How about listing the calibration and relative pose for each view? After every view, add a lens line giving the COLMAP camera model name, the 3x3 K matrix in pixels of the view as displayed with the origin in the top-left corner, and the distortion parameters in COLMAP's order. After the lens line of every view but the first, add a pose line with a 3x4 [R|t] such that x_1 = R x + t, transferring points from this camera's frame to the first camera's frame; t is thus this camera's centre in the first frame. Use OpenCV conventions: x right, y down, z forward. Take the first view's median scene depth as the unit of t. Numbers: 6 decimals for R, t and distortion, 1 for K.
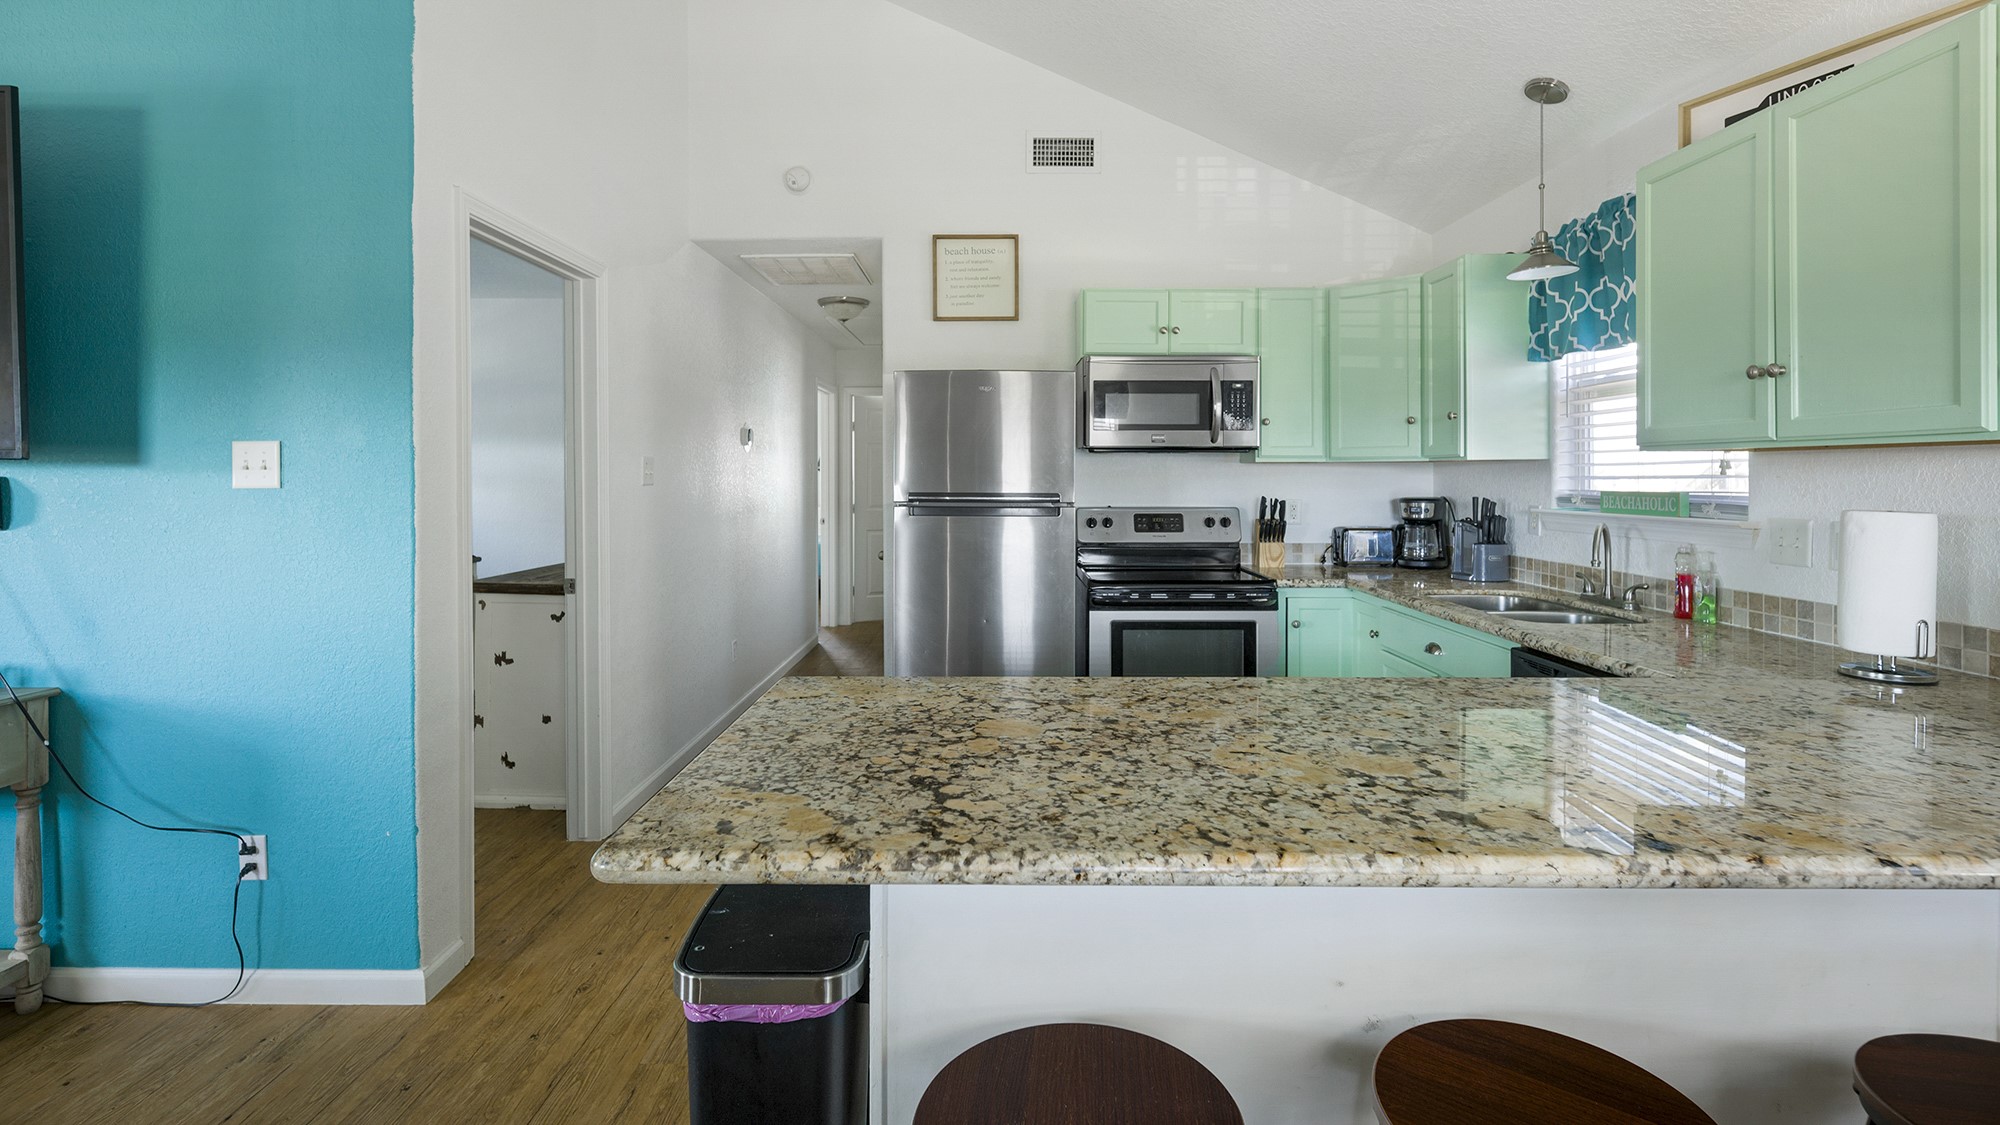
lens RADIAL K [[924.1, 0, 997.3], [0, 924.1, 478.5], [0, 0, 1]] dist [0.002482, 0.000076]
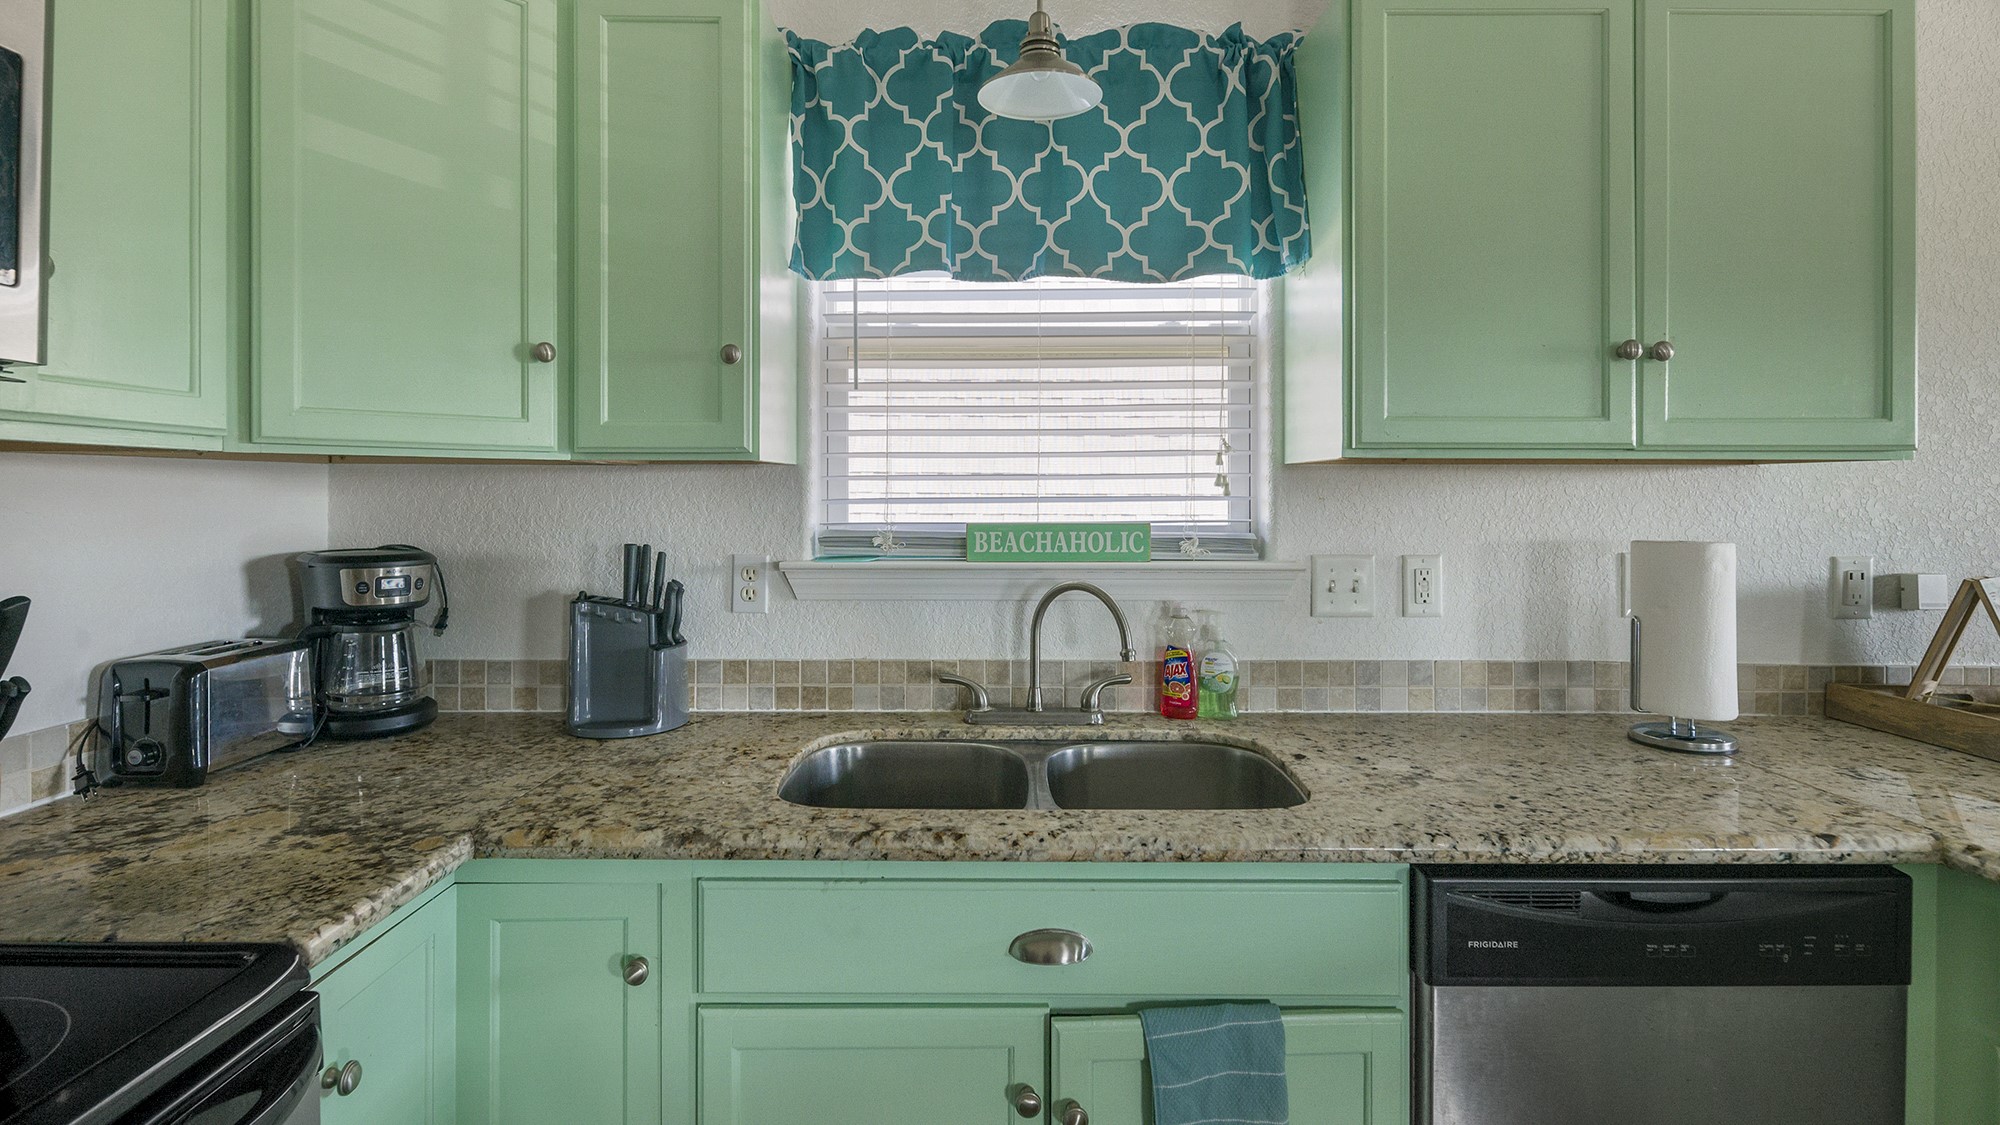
lens RADIAL K [[924.1, 0, 997.3], [0, 924.1, 478.5], [0, 0, 1]] dist [0.002482, 0.000076]
pose [[-0.006716, 0.015716, 0.999854, 0.073229], [0.001246, 0.999876, -0.015708, -0.005016], [-0.999977, 0.001141, -0.006735, 0.903580]]
